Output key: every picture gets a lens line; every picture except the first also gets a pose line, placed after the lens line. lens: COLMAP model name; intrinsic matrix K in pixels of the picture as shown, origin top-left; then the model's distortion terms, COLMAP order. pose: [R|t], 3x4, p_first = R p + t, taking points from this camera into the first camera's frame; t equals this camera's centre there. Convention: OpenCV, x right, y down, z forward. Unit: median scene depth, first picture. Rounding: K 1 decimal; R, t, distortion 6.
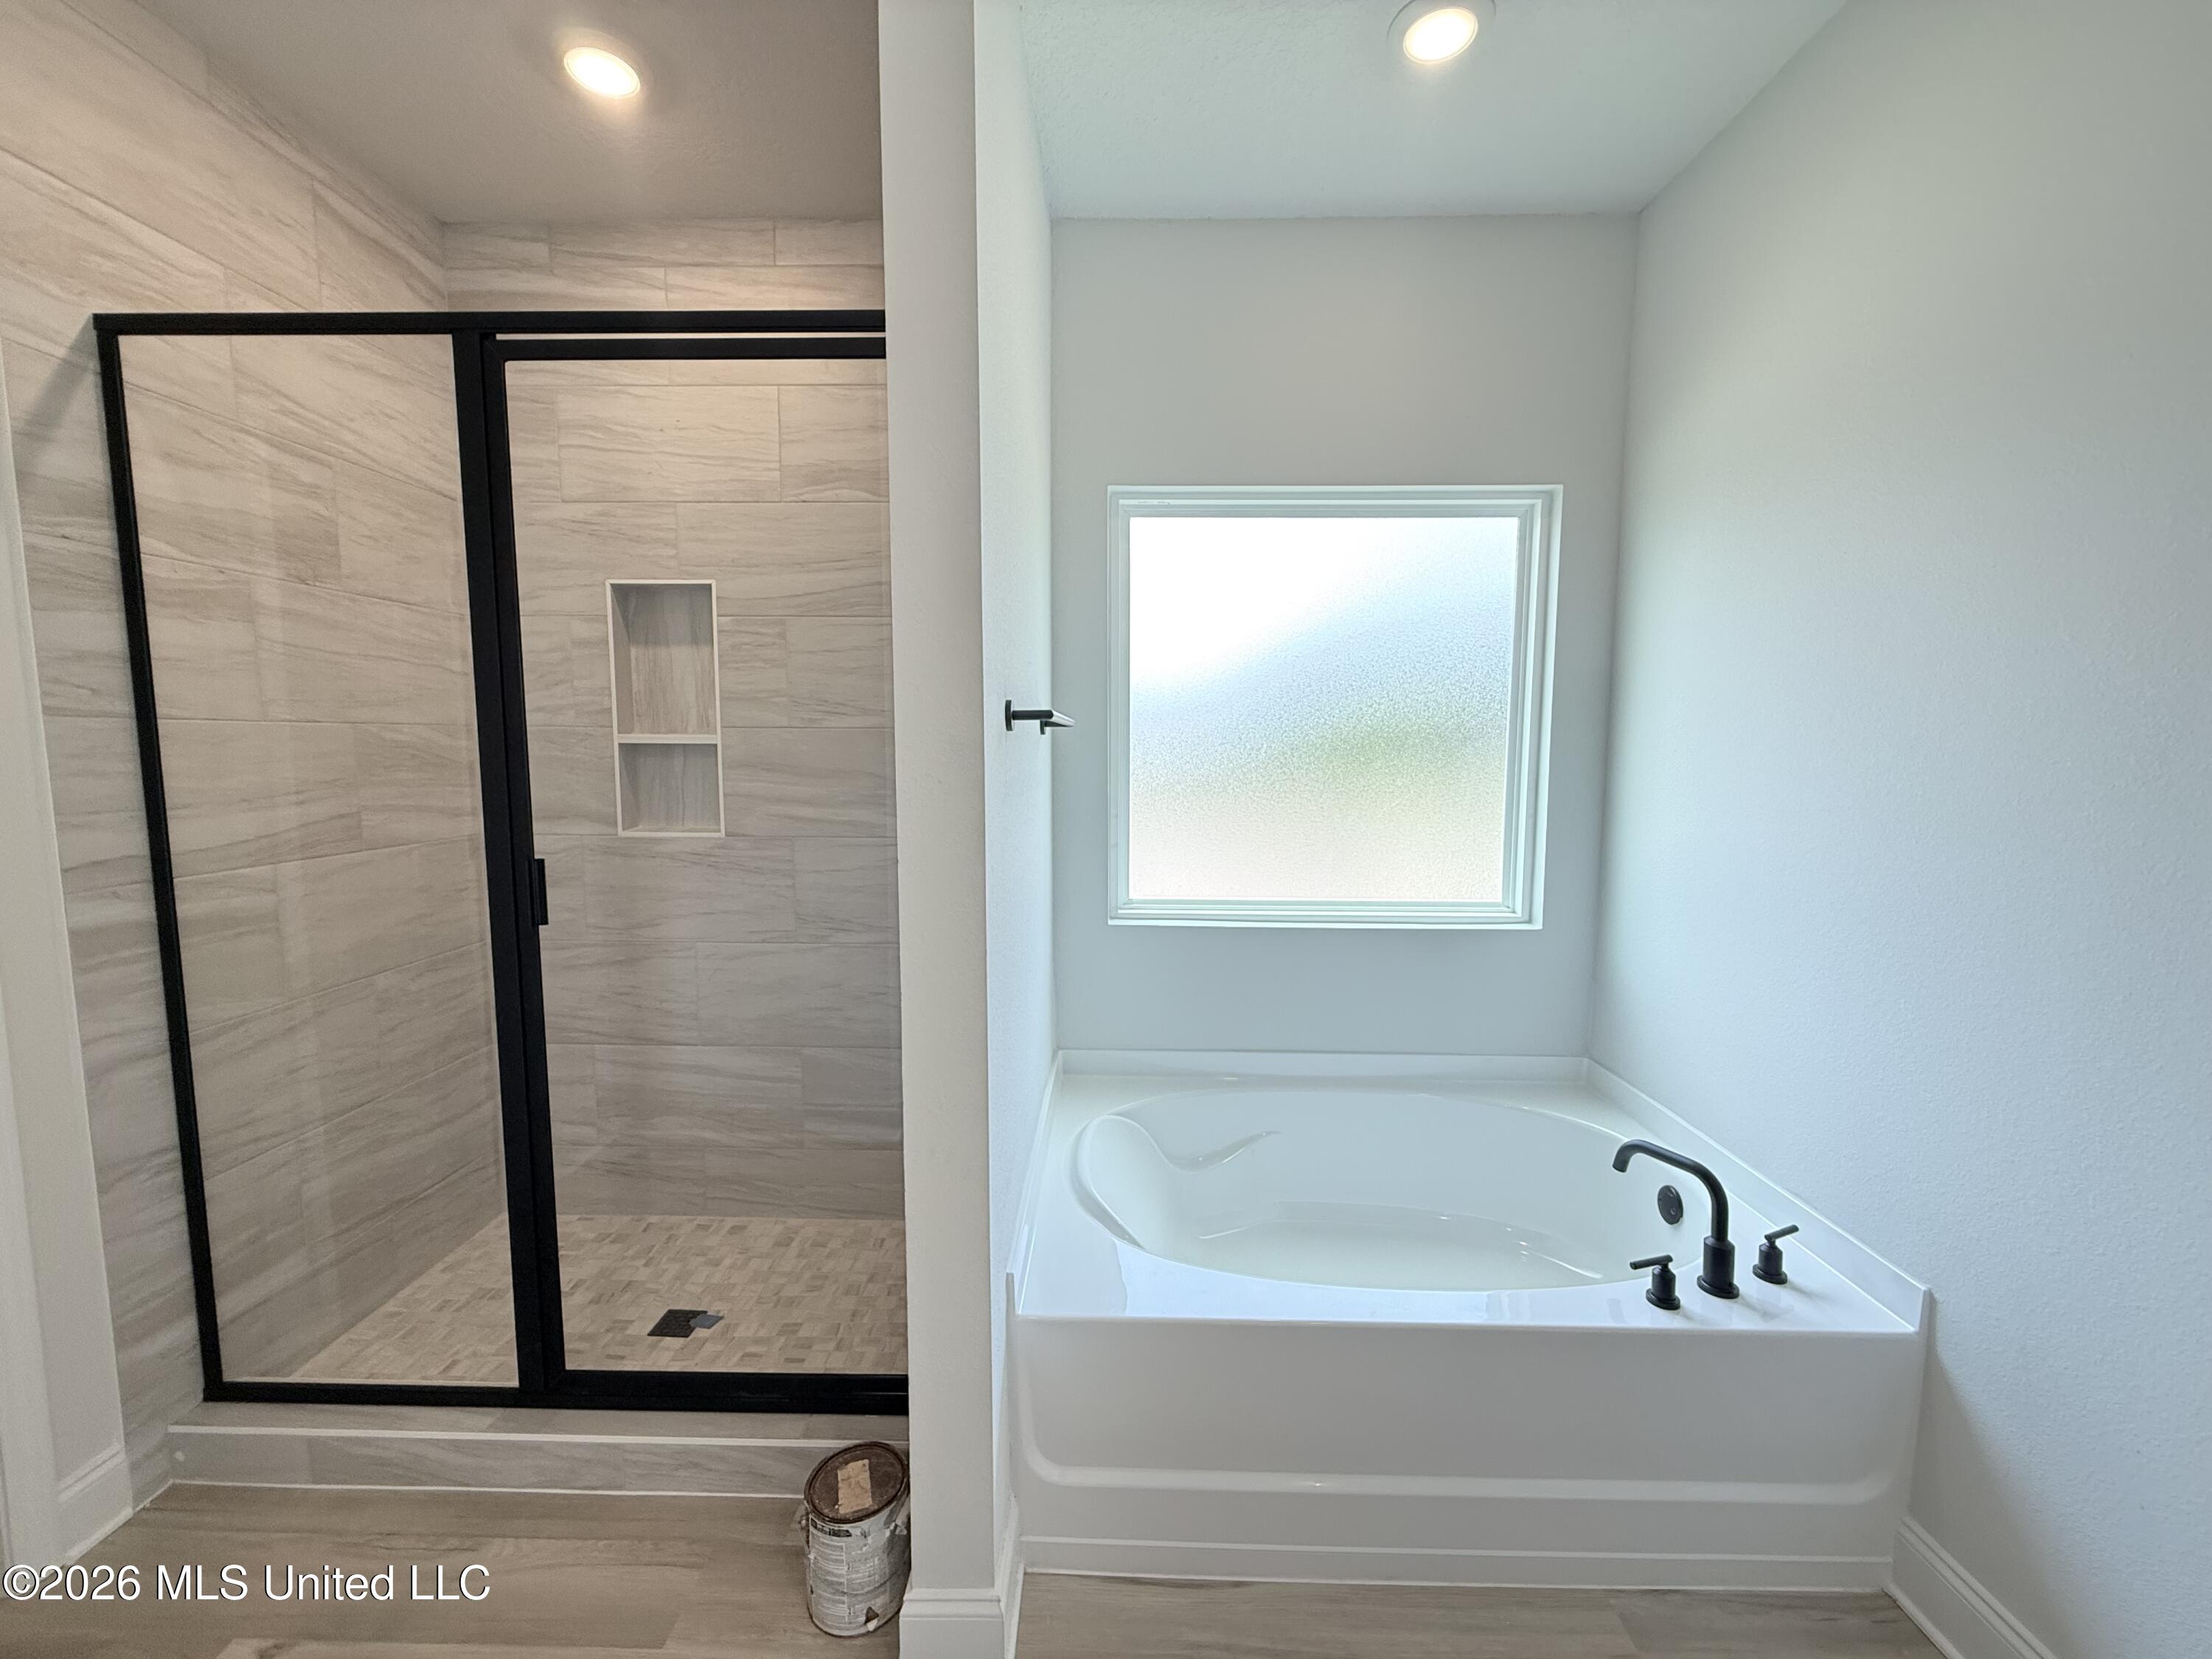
lens RADIAL K [[885.2, 0, 1102.7], [0, 885.2, 824.6], [0, 0, 1]] dist [0.001348, 0.000508]
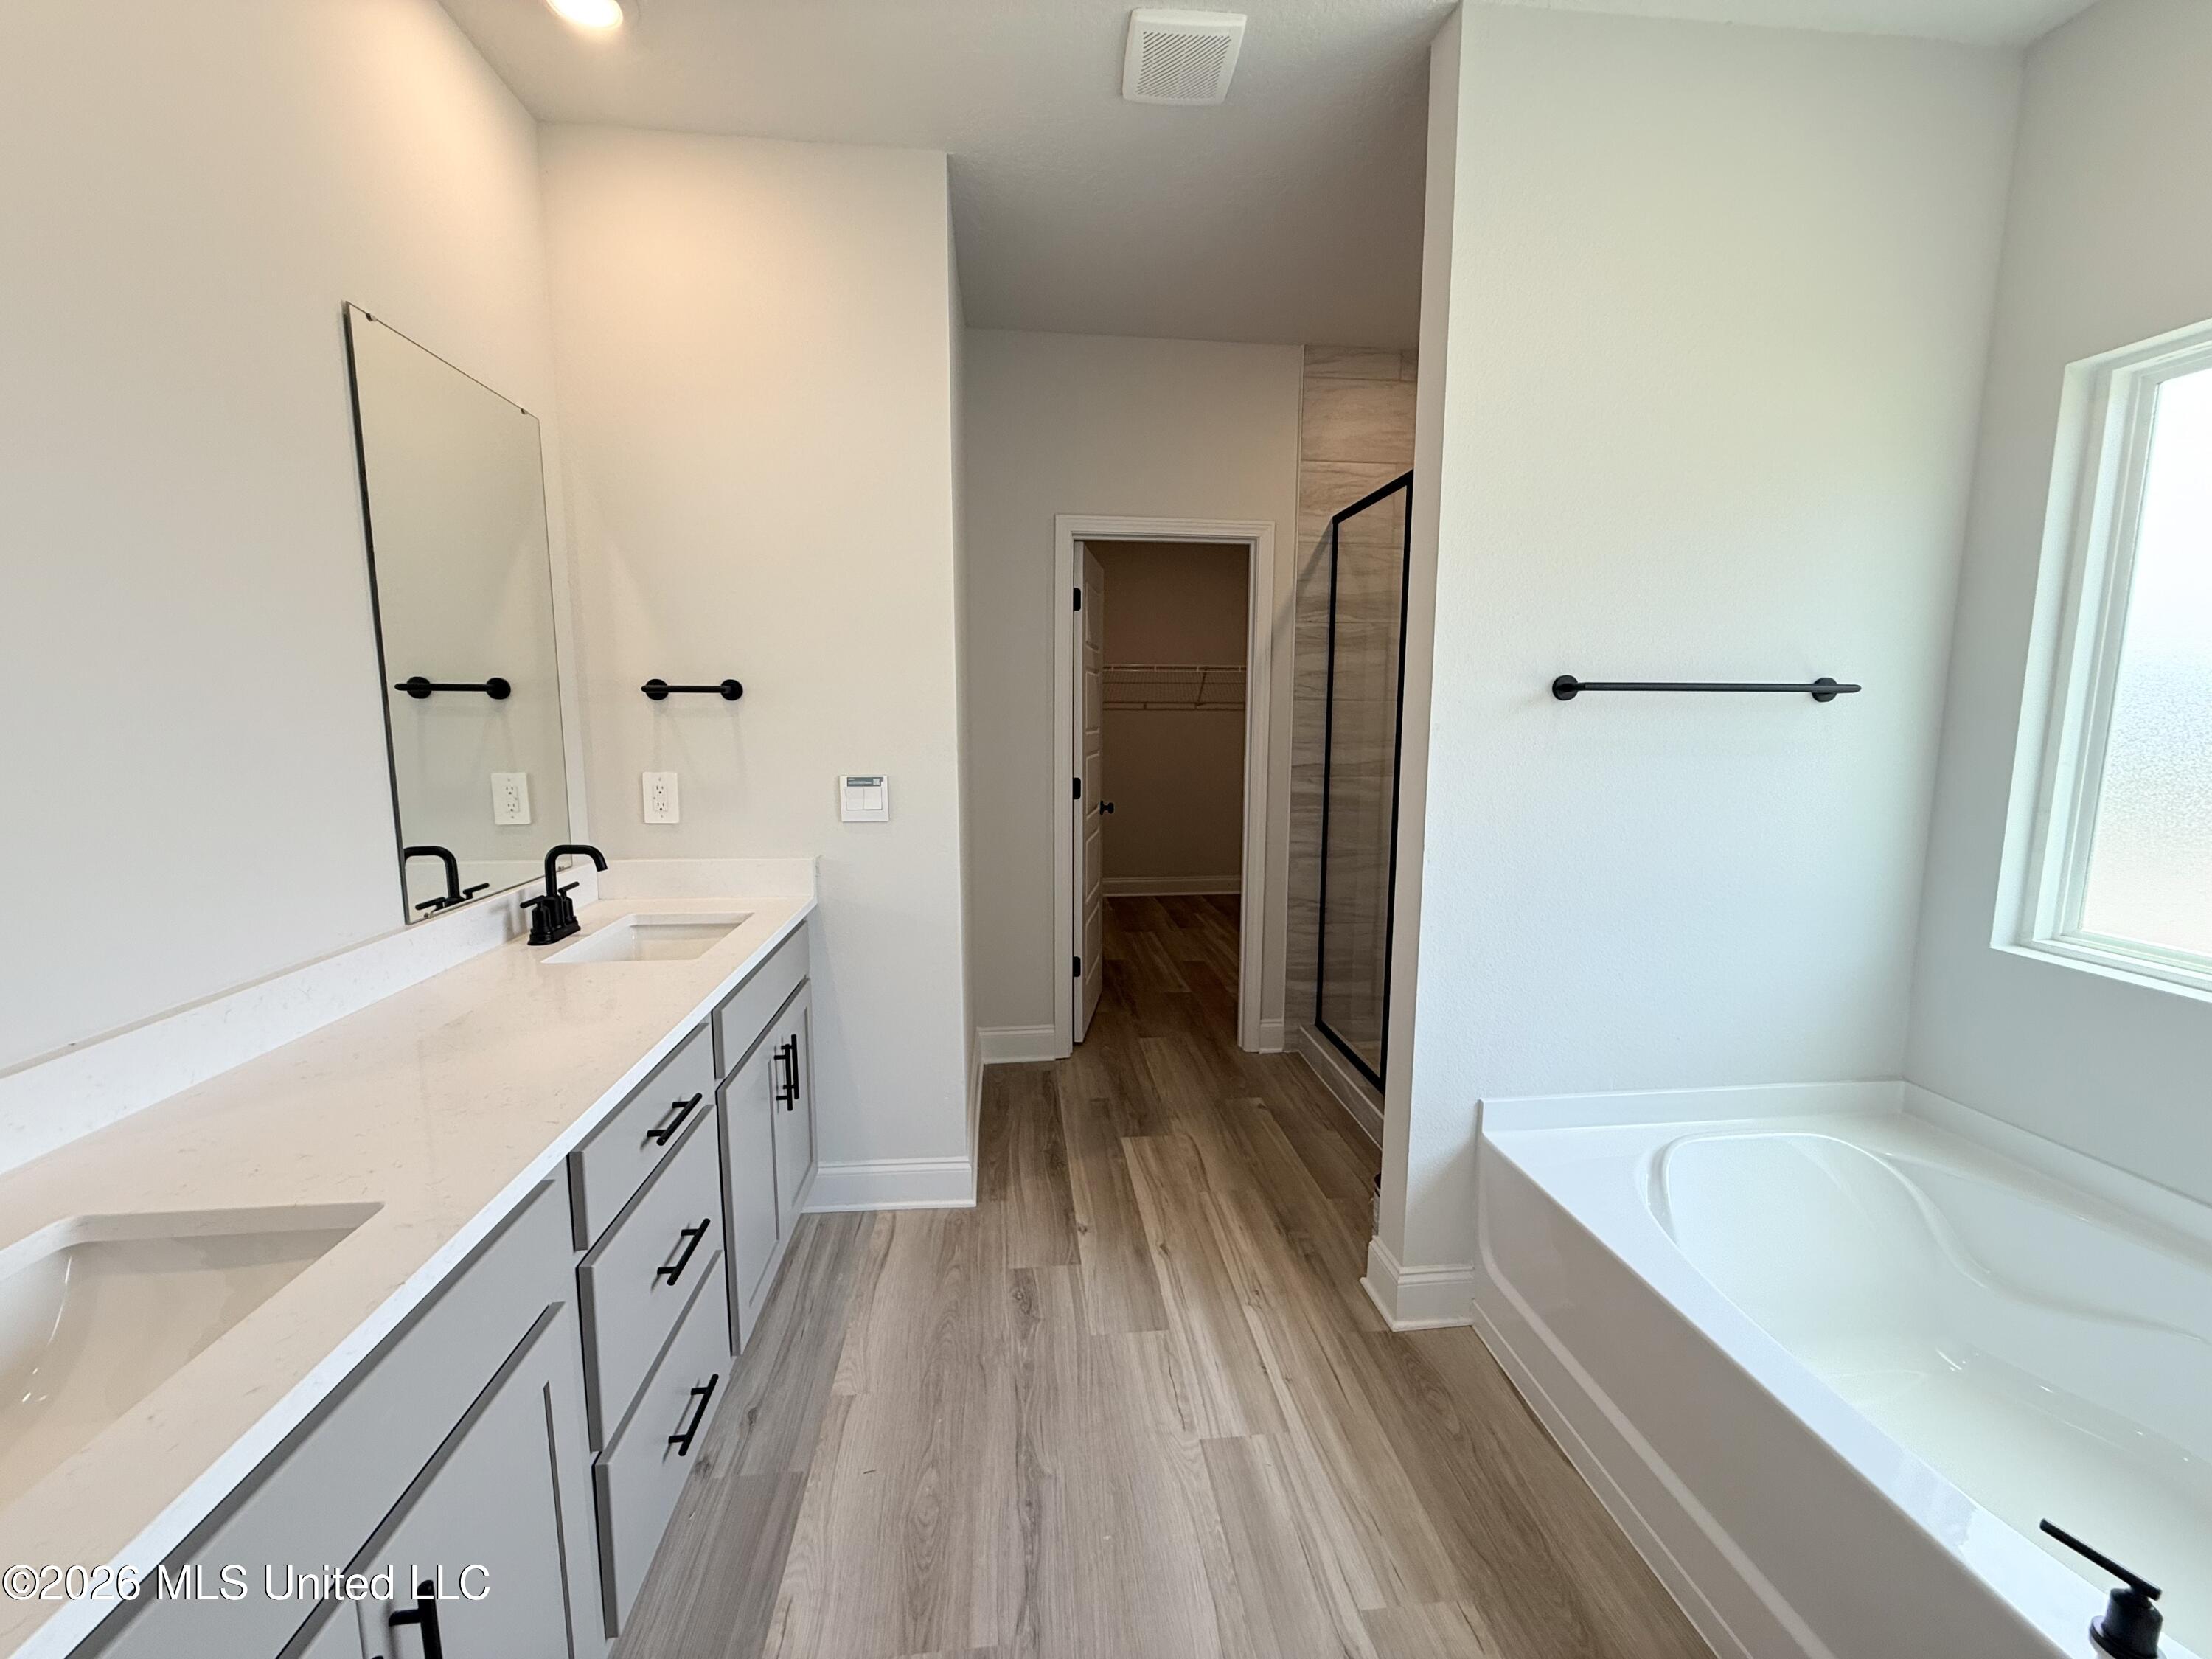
lens RADIAL K [[885.2, 0, 1105.9], [0, 885.2, 826.4], [0, 0, 1]] dist [0.001348, 0.000508]
pose [[0.130502, 0.124152, -0.983644, 1.030048], [-0.096339, 0.989022, 0.112049, -0.006188], [0.986756, 0.080141, 0.141030, 0.192065]]
